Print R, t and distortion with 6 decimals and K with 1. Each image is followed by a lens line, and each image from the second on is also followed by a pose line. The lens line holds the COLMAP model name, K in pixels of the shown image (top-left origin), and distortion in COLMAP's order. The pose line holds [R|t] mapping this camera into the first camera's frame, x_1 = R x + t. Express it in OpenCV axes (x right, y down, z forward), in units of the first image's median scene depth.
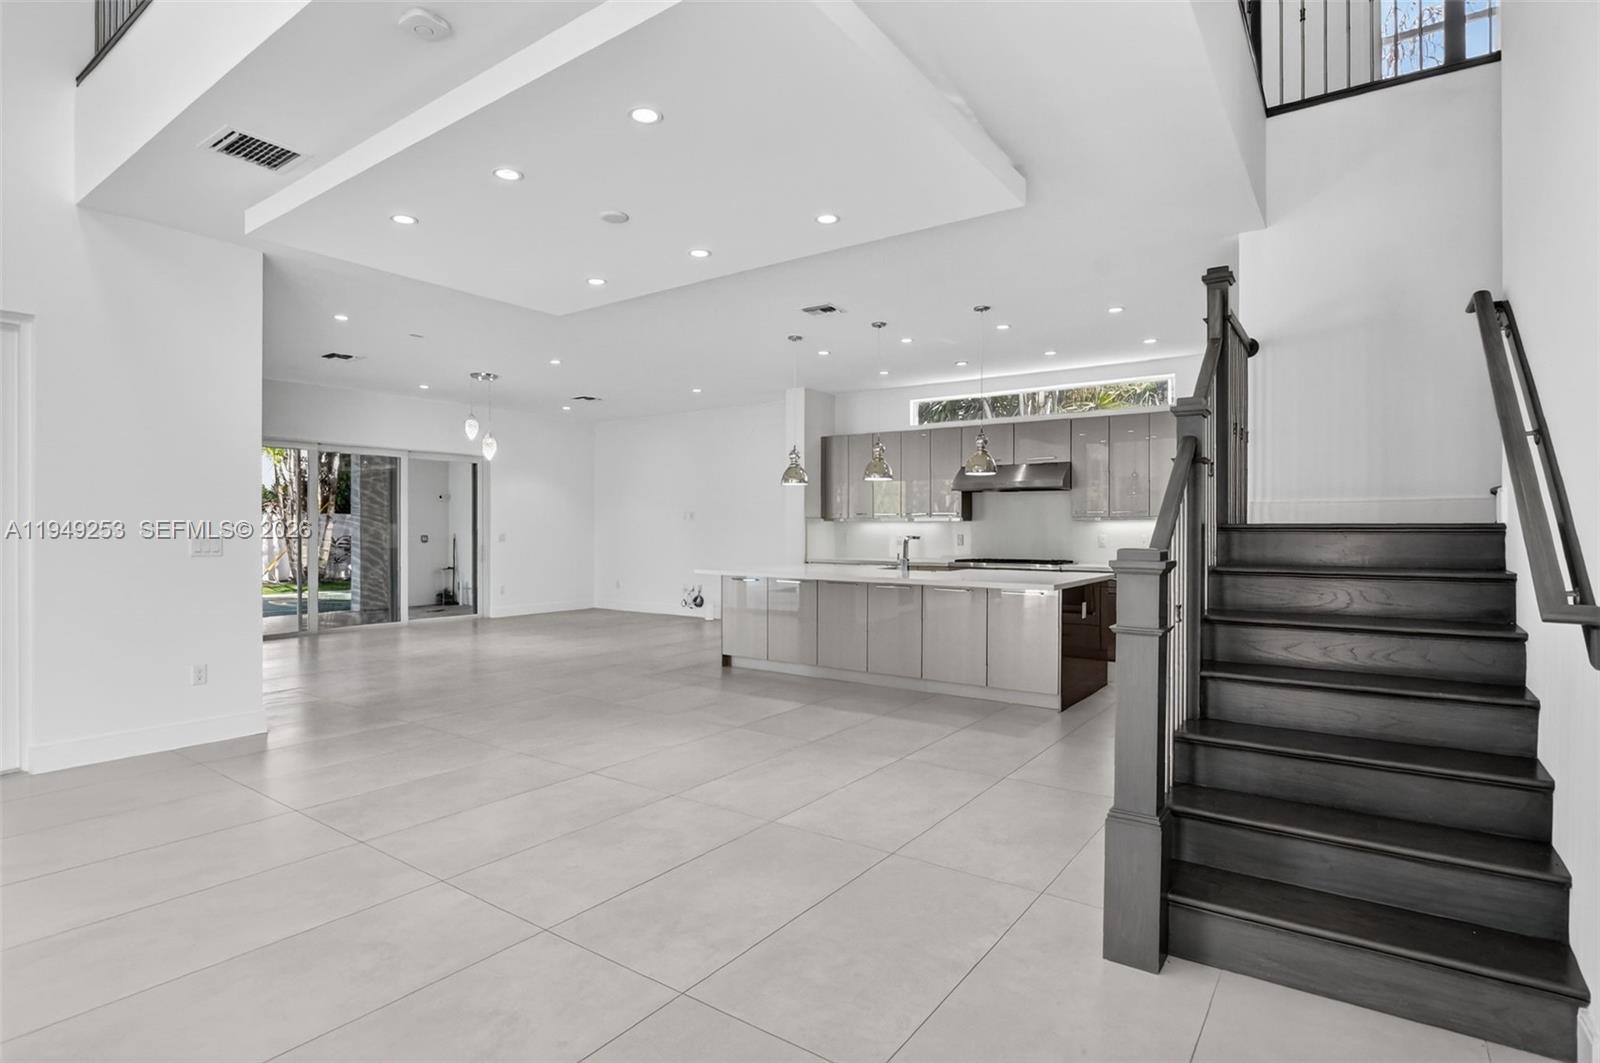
lens RADIAL K [[800.8, 0, 800.0], [0, 800.8, 531.5], [0, 0, 1]] dist [-0.034104, -0.000171]
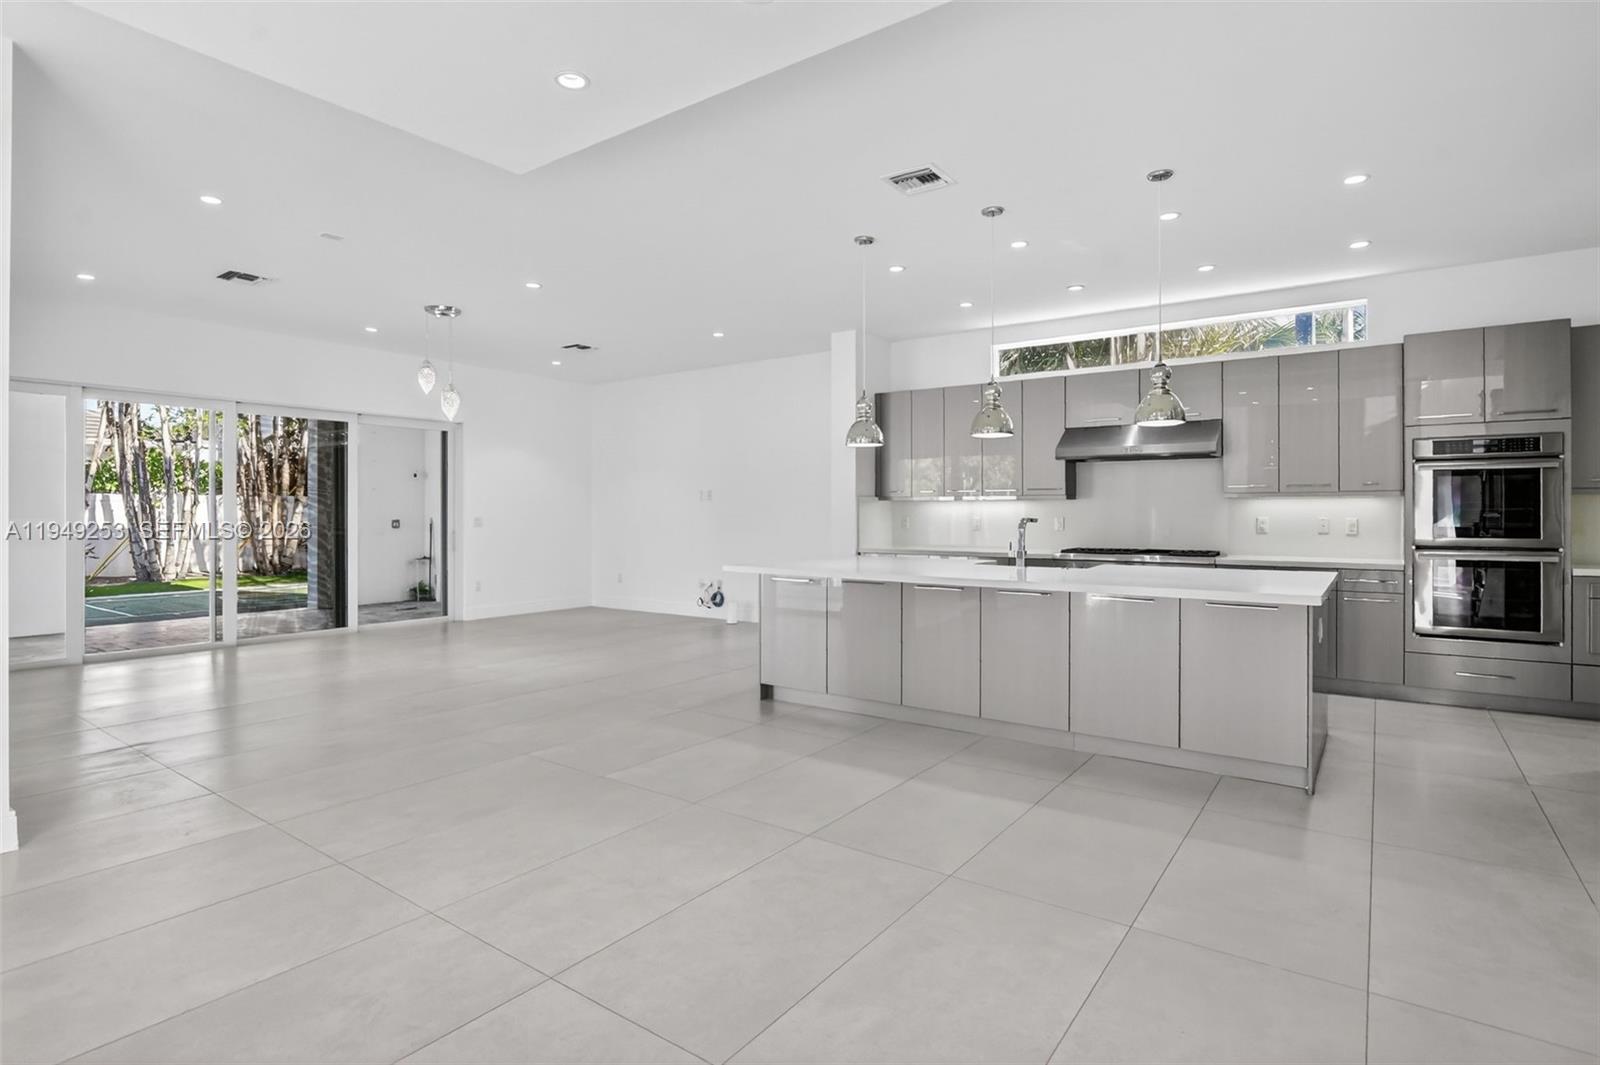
lens RADIAL K [[810.7, 0, 798.2], [0, 810.7, 512.6], [0, 0, 1]] dist [-0.022140, -0.000129]
pose [[0.999917, -0.001632, -0.012779, -0.039582], [0.001572, 0.999988, -0.004682, 0.002564], [0.012786, 0.004662, 0.999907, 0.198381]]
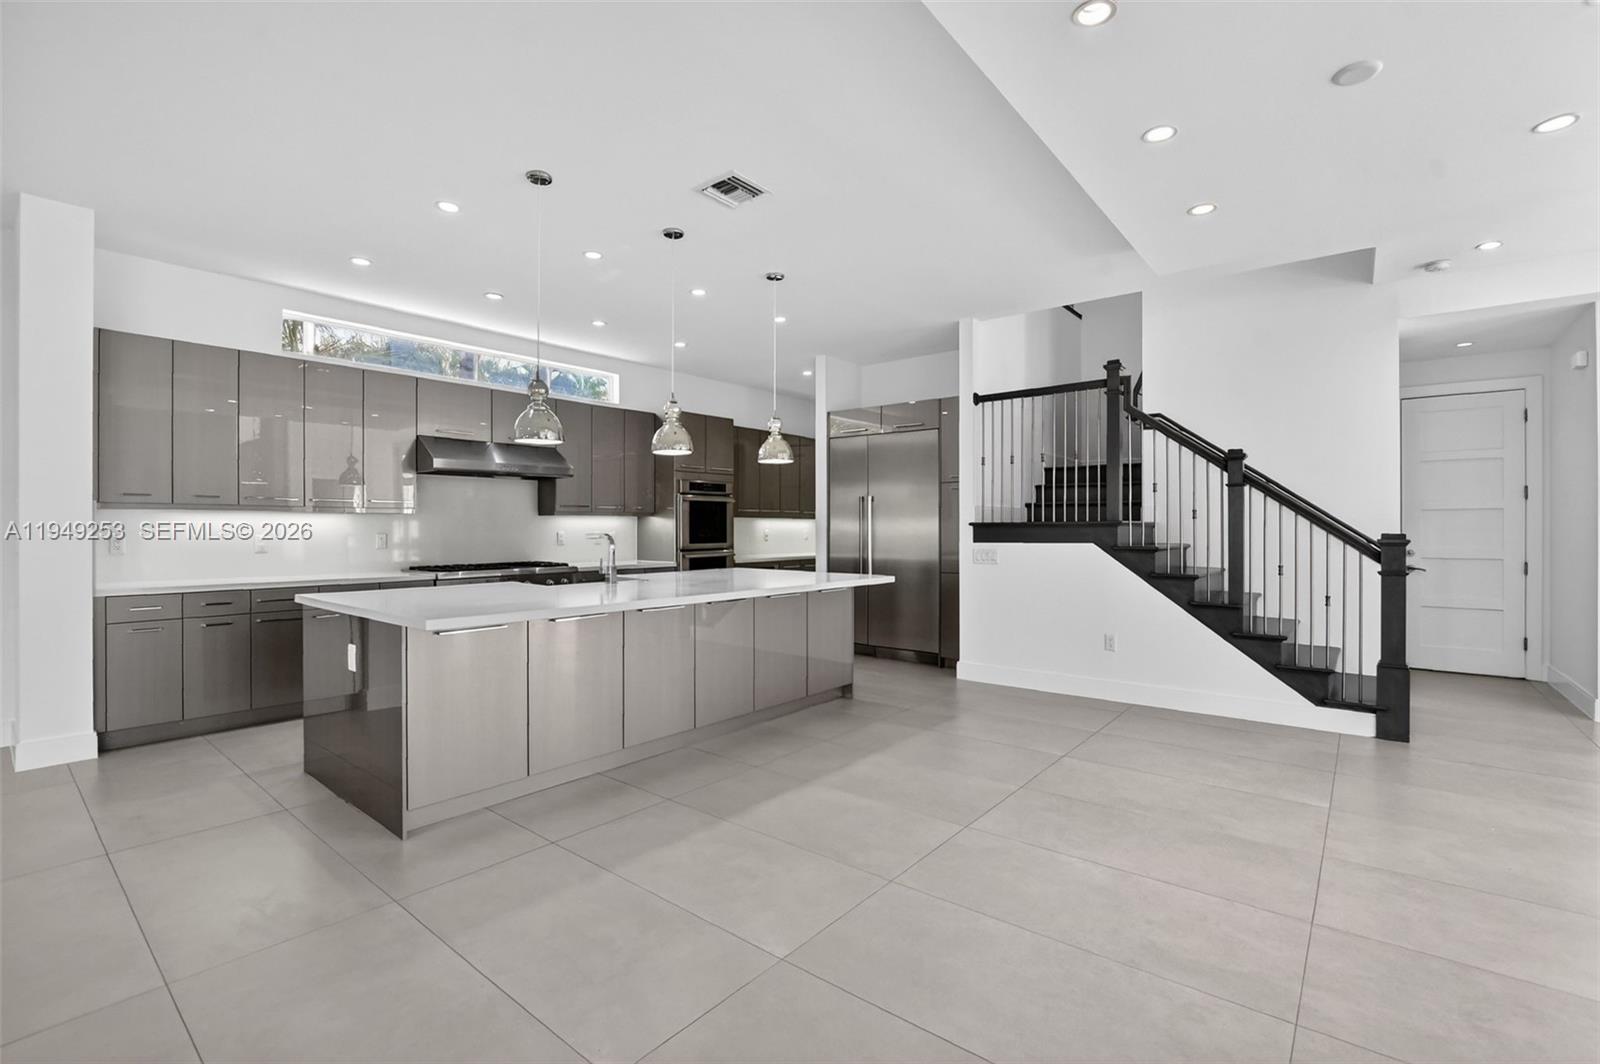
lens RADIAL K [[695.6, 0, 798.3], [0, 695.6, 526.4], [0, 0, 1]] dist [-0.020226, 0.000468]
pose [[0.071952, -0.001555, 0.997407, -0.331064], [0.001329, 0.999998, 0.001463, -0.001764], [-0.997407, 0.001220, 0.071954, 0.552567]]
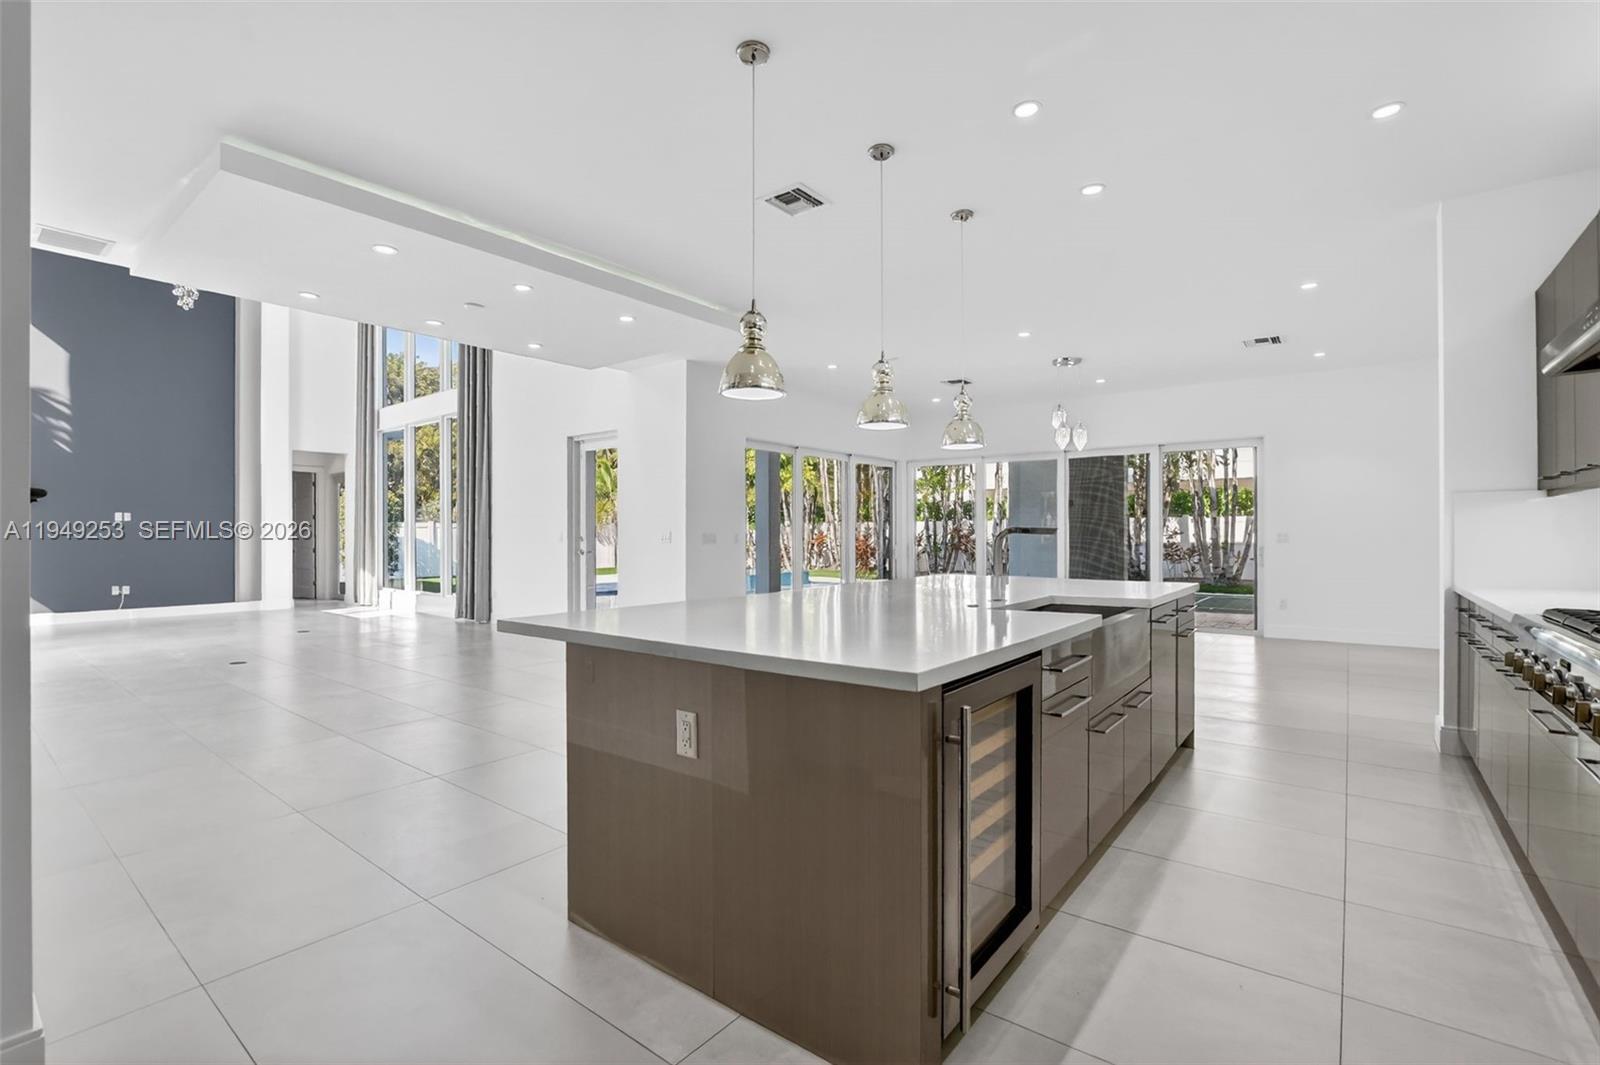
lens RADIAL K [[718.5, 0, 793.6], [0, 718.5, 542.1], [0, 0, 1]] dist [-0.027051, 0.000012]
pose [[-0.049705, 0.008729, -0.998726, 0.400151], [-0.000789, 0.999961, 0.008779, 0.007490], [0.998764, 0.001224, -0.049696, 0.635469]]
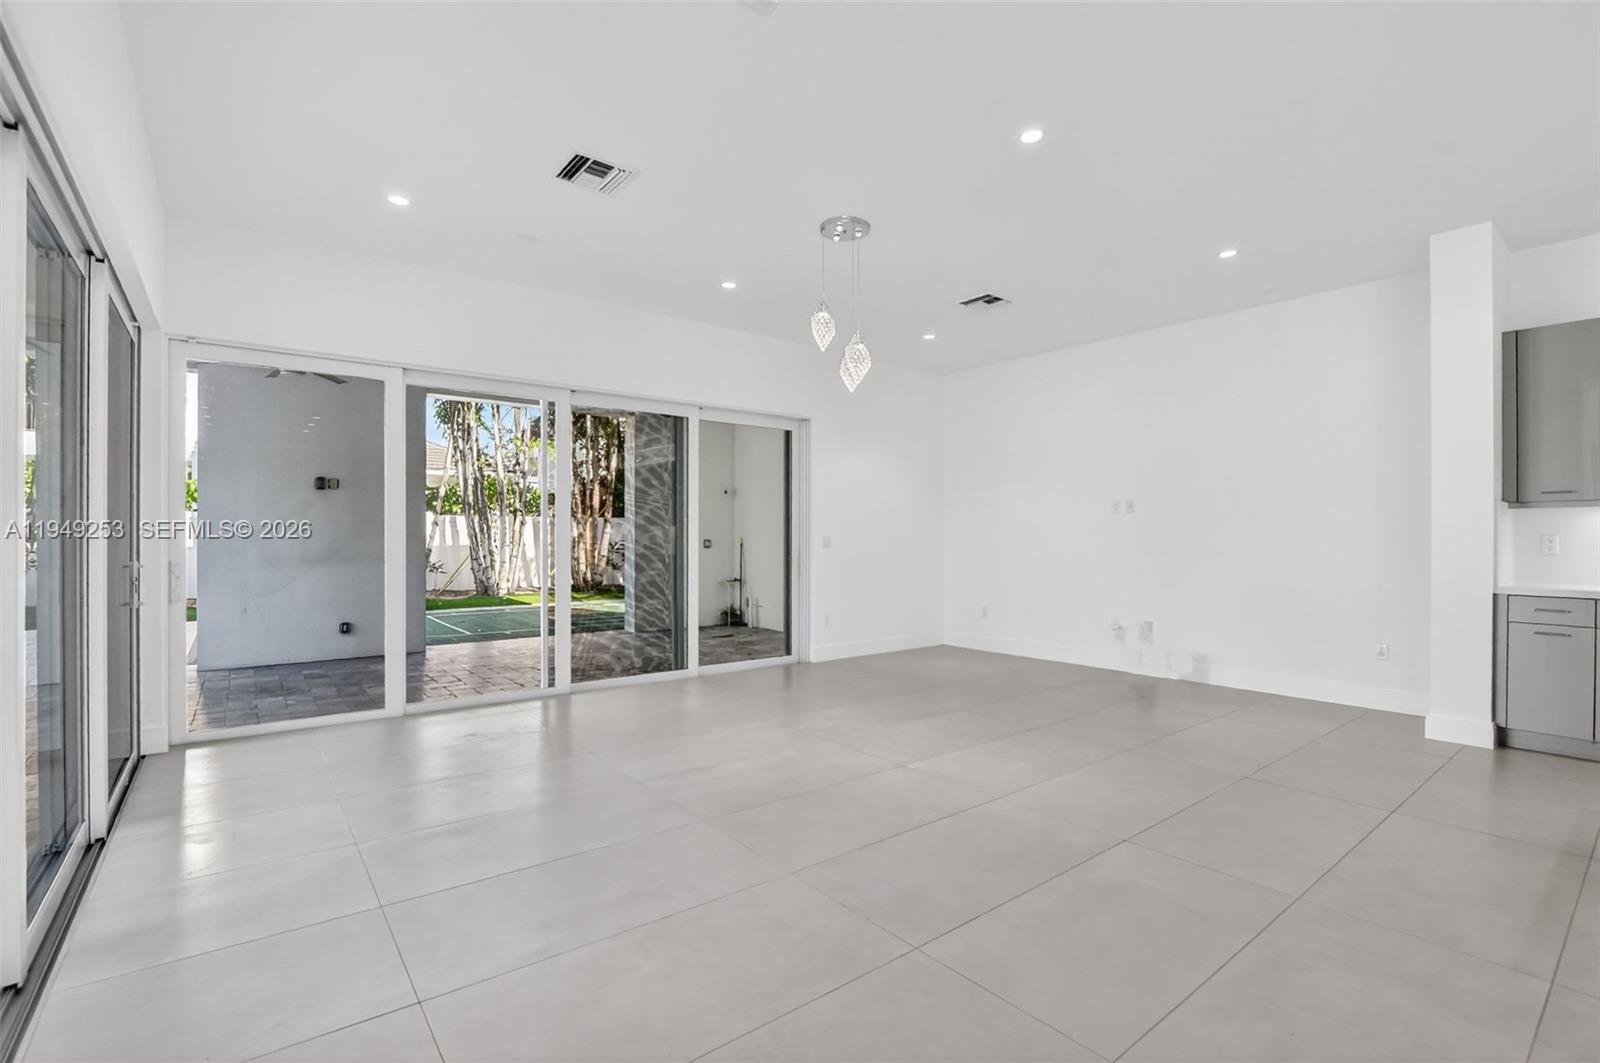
lens RADIAL K [[718.5, 0, 793.6], [0, 718.5, 541.1], [0, 0, 1]] dist [-0.027051, 0.000012]
pose [[0.956942, 0.002717, -0.290267, -0.255024], [-0.001926, 0.999994, 0.003012, 0.006274], [0.290274, -0.002324, 0.956941, 0.470790]]
